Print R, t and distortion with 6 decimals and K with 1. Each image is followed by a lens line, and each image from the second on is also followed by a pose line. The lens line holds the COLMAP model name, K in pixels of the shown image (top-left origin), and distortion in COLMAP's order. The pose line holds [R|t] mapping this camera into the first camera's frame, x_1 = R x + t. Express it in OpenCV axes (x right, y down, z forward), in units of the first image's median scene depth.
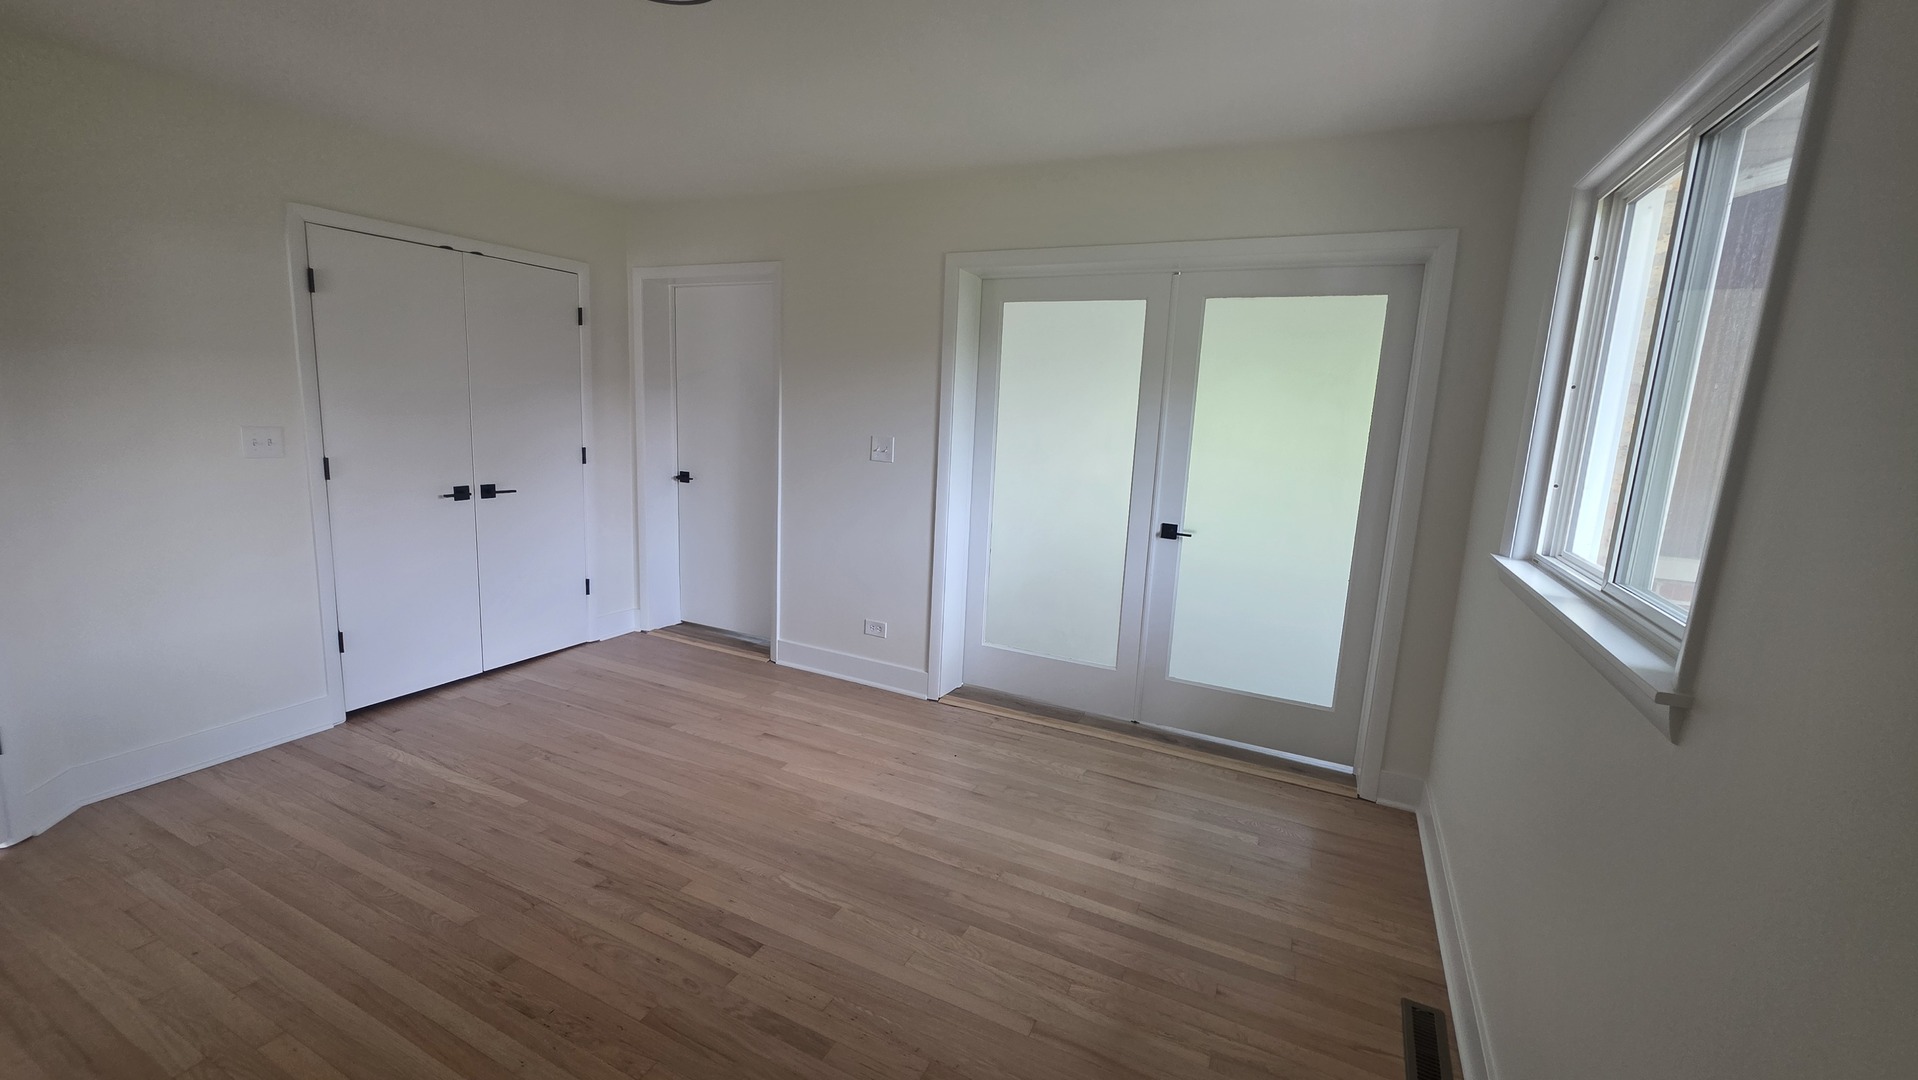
lens RADIAL K [[763.7, 0, 955.4], [0, 763.7, 540.5], [0, 0, 1]] dist [-0.000434, -0.001323]
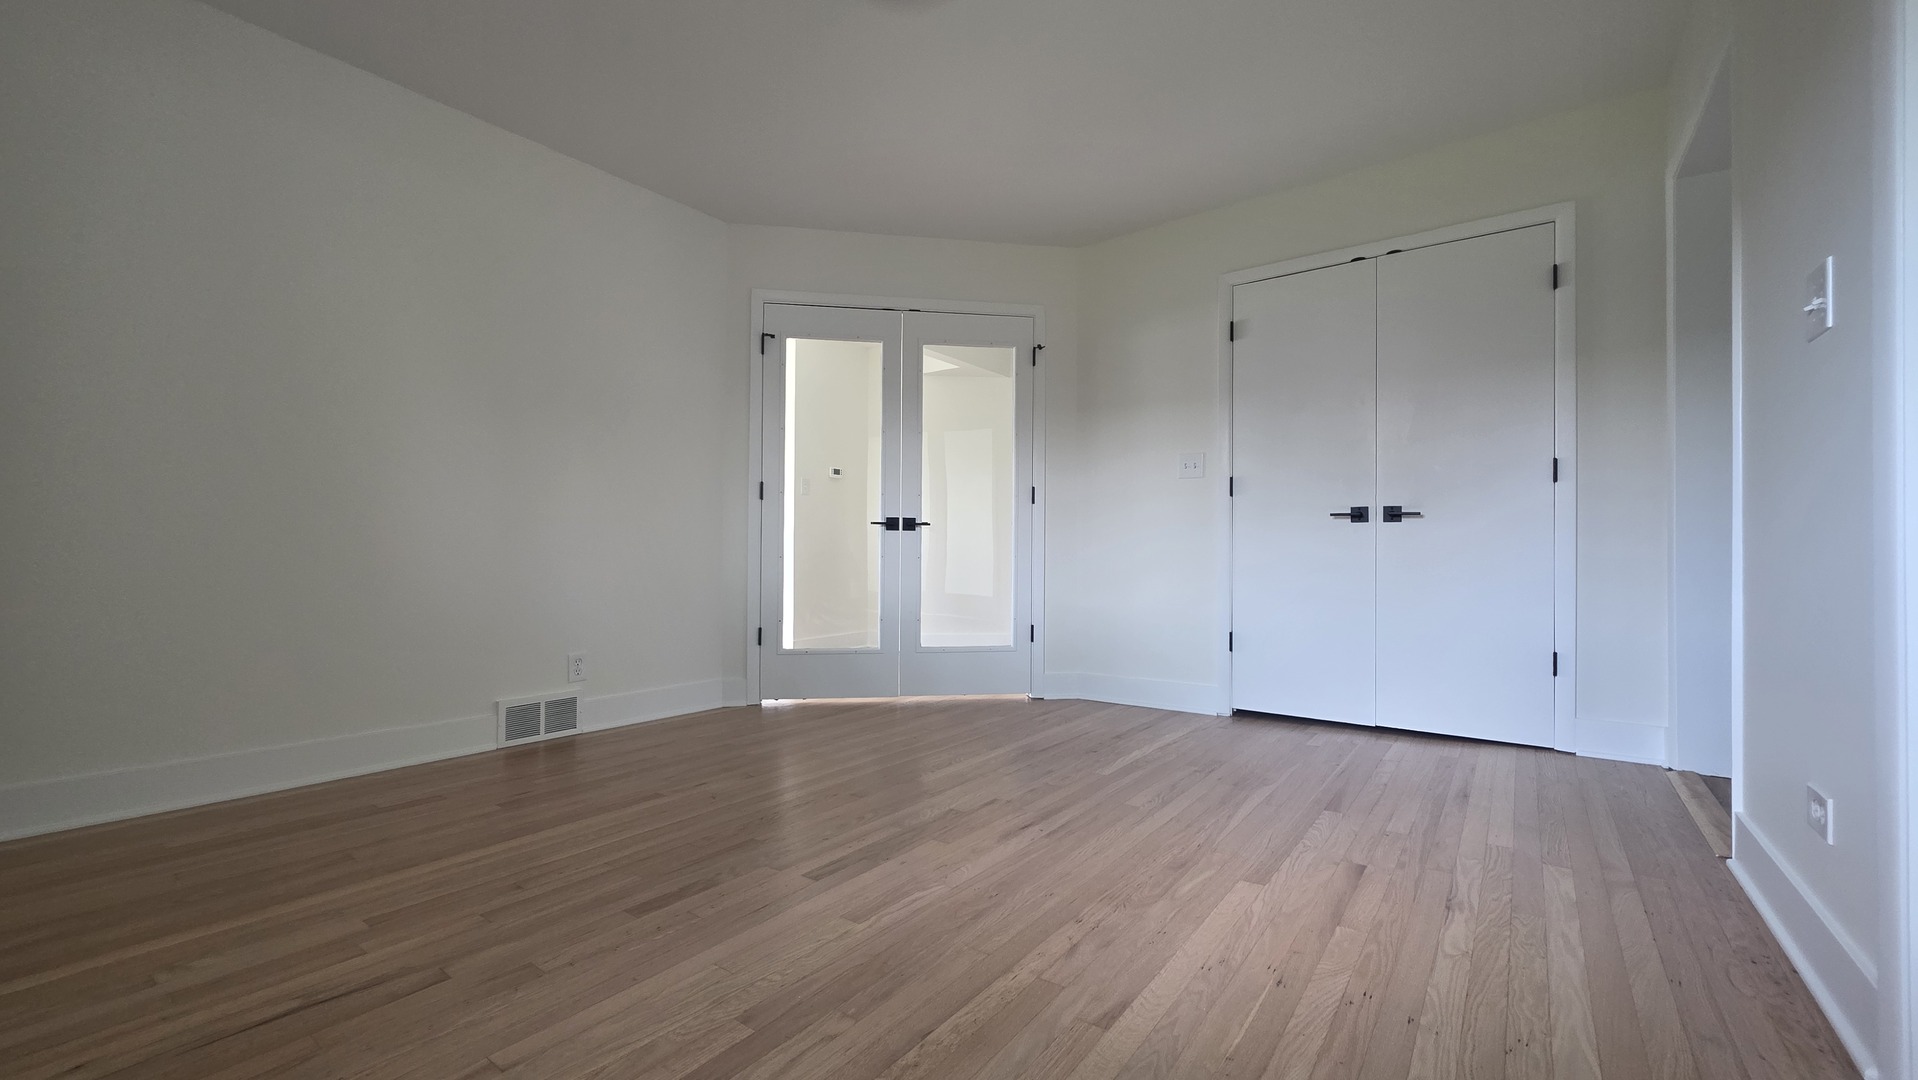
lens RADIAL K [[763.7, 0, 955.5], [0, 763.7, 539.5], [0, 0, 1]] dist [-0.000434, -0.001323]
pose [[-0.177959, -0.057107, -0.982379, 0.421348], [-0.183004, 0.982820, -0.023981, 0.096405], [0.966871, 0.175512, -0.185352, 0.875135]]
